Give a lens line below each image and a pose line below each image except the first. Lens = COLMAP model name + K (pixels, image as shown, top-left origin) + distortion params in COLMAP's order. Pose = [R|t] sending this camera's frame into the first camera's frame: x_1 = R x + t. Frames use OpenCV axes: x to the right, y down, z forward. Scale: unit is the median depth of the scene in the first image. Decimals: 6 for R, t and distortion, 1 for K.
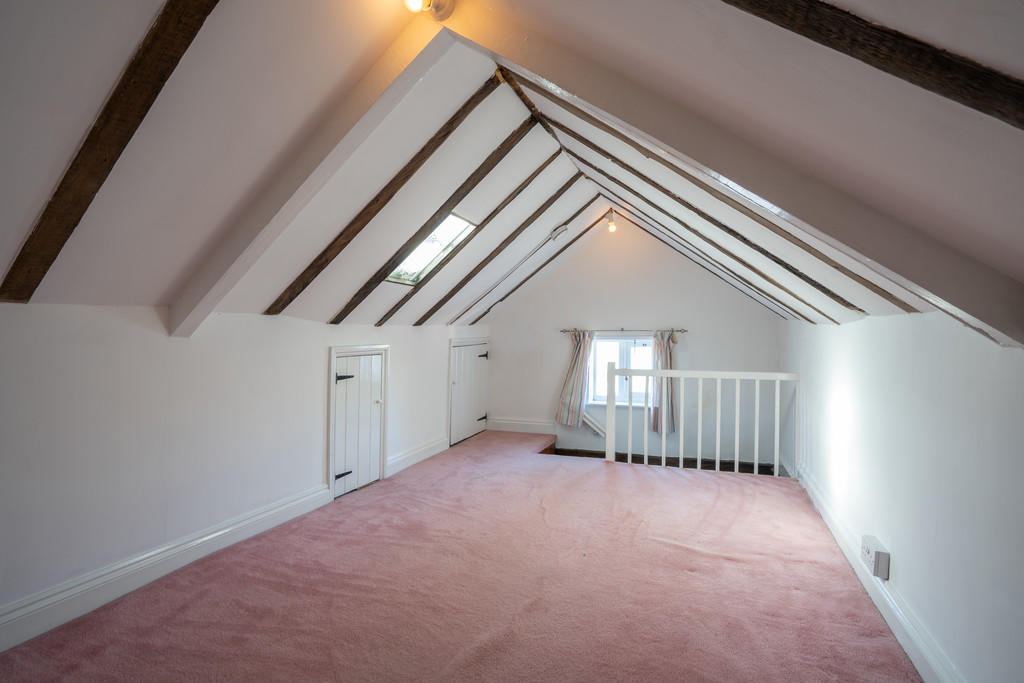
lens RADIAL K [[477.6, 0, 515.8], [0, 477.6, 330.5], [0, 0, 1]] dist [-0.036281, 0.000164]
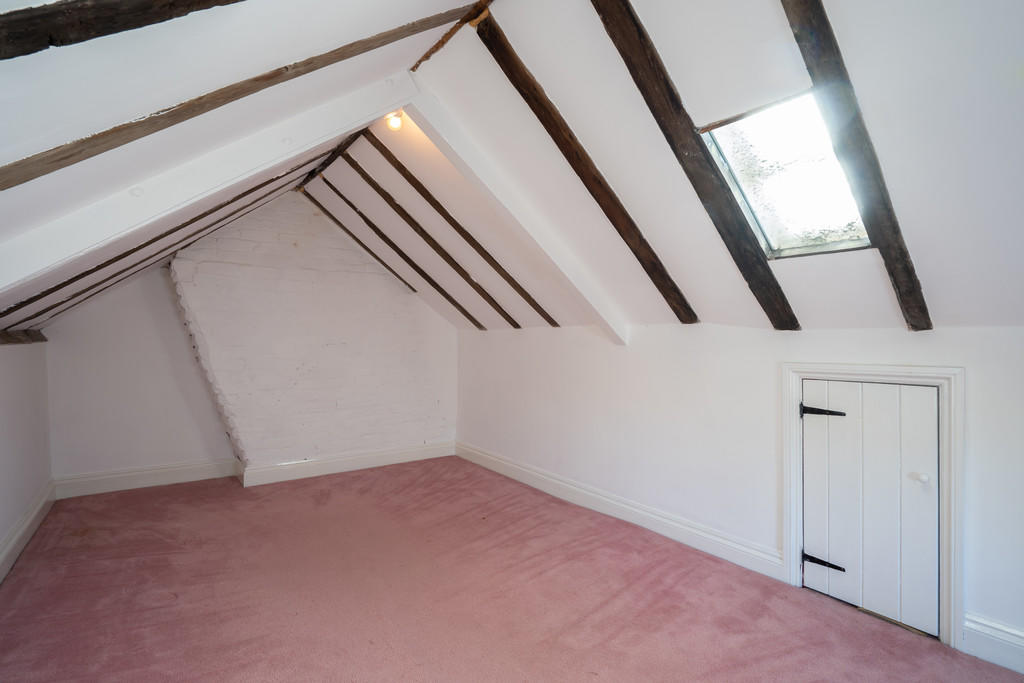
lens RADIAL K [[477.6, 0, 515.8], [0, 477.6, 330.5], [0, 0, 1]] dist [-0.036281, 0.000164]
pose [[-0.507759, -0.015042, -0.861368, 0.407406], [-0.005650, 0.999884, -0.014130, -0.000489], [0.861481, -0.002308, -0.507785, 0.985577]]
